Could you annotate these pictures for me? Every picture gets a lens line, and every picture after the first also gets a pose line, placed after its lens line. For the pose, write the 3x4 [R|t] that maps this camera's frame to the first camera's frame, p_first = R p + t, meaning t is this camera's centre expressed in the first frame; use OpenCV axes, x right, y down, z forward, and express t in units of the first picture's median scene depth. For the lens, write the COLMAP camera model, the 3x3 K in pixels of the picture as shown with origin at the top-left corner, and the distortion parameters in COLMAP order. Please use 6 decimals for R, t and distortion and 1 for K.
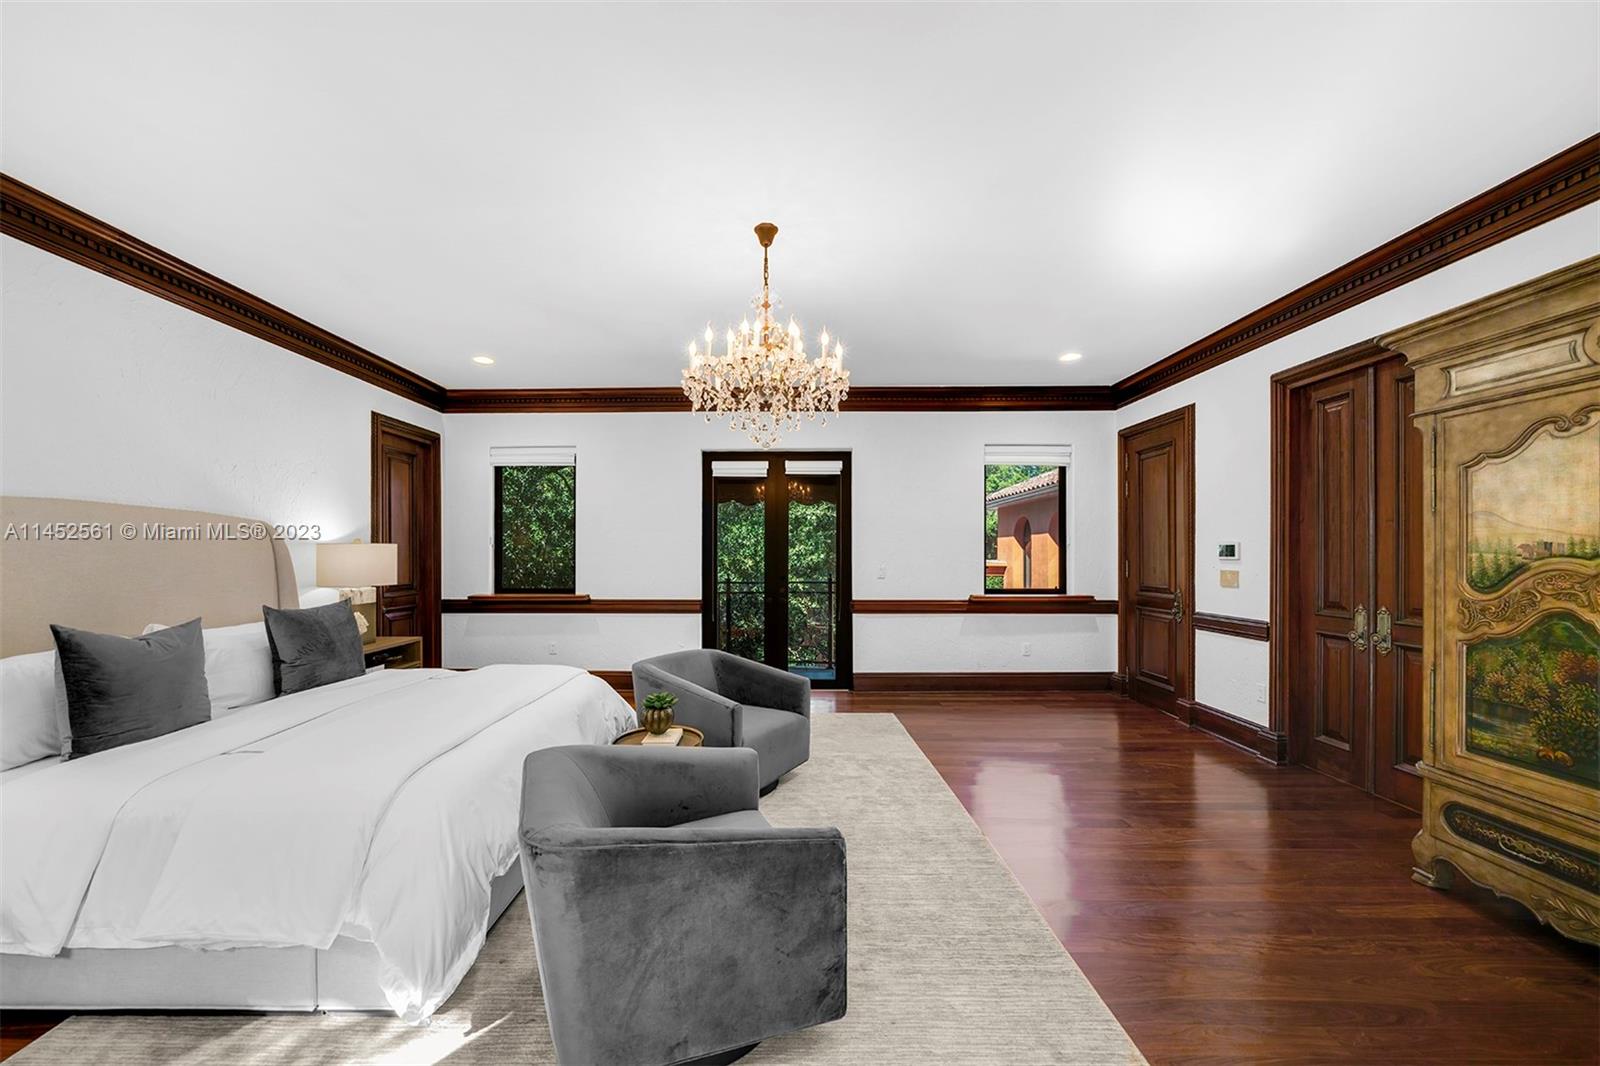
lens RADIAL K [[574.5, 0, 792.9], [0, 574.5, 551.0], [0, 0, 1]] dist [-0.000704, 0.000000]
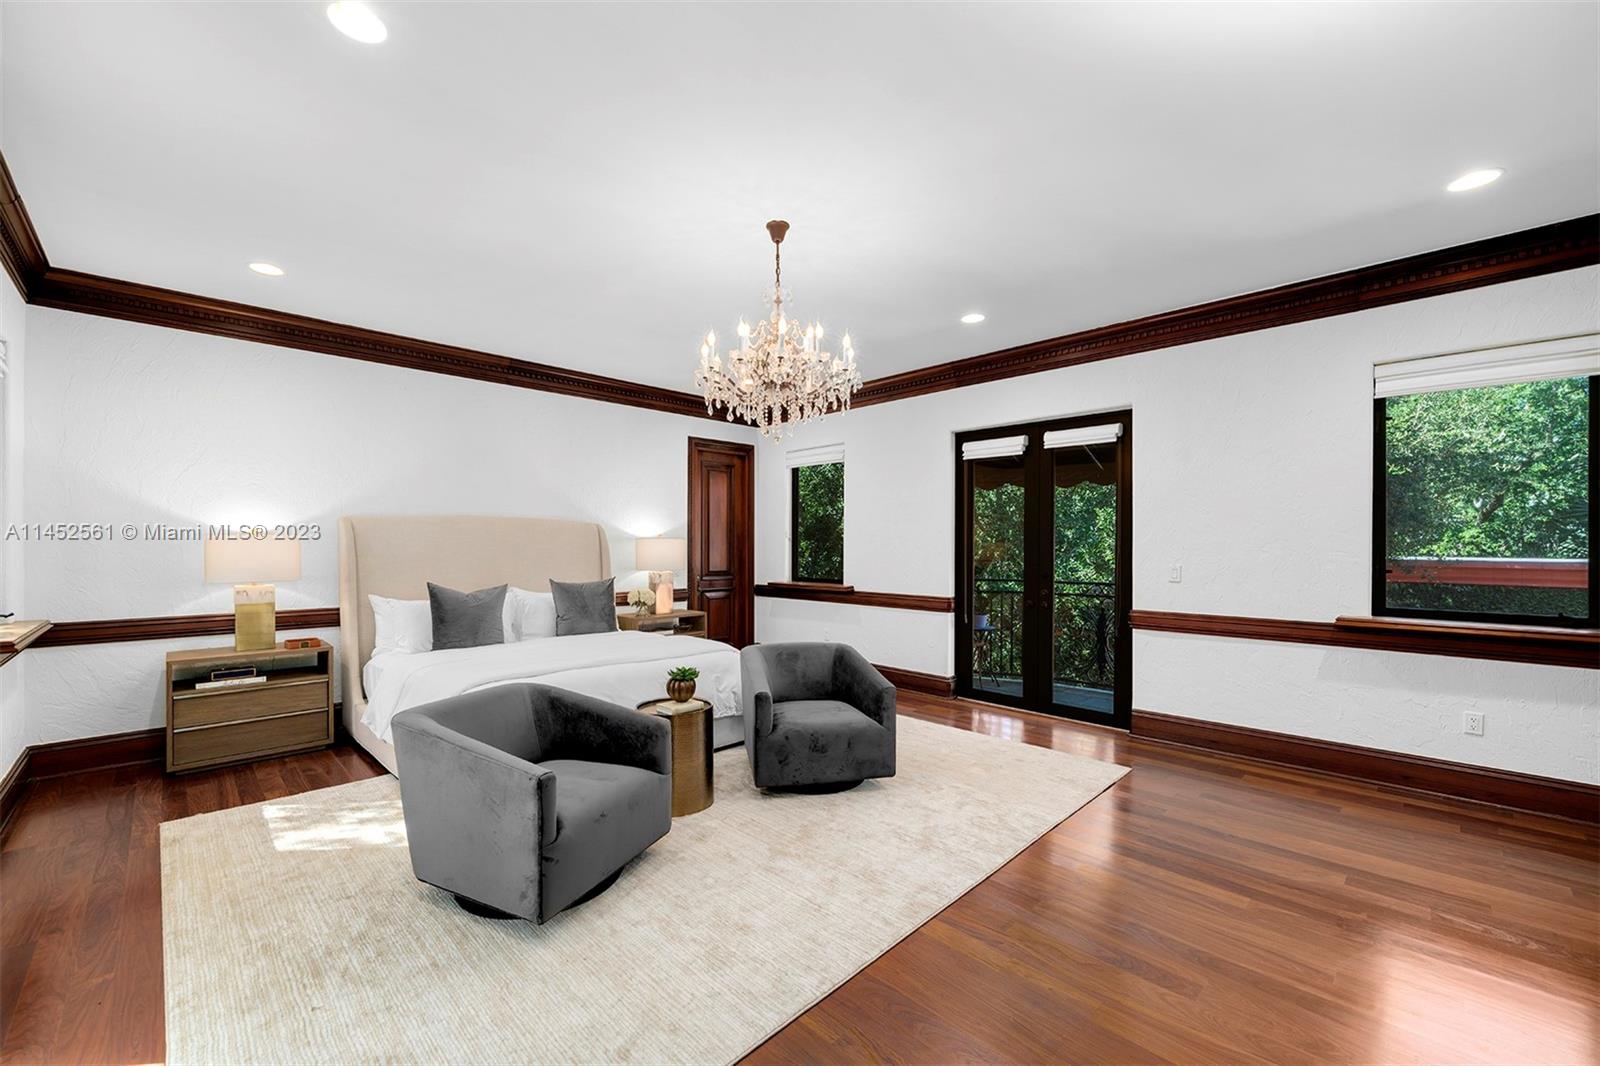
lens RADIAL K [[649.9, 0, 798.7], [0, 649.9, 541.1], [0, 0, 1]] dist [0.000667, 0.000074]
pose [[0.709226, -0.002162, -0.704978, 0.393552], [0.000068, 0.999996, -0.002999, -0.000976], [0.704981, 0.002079, 0.709223, 0.107985]]
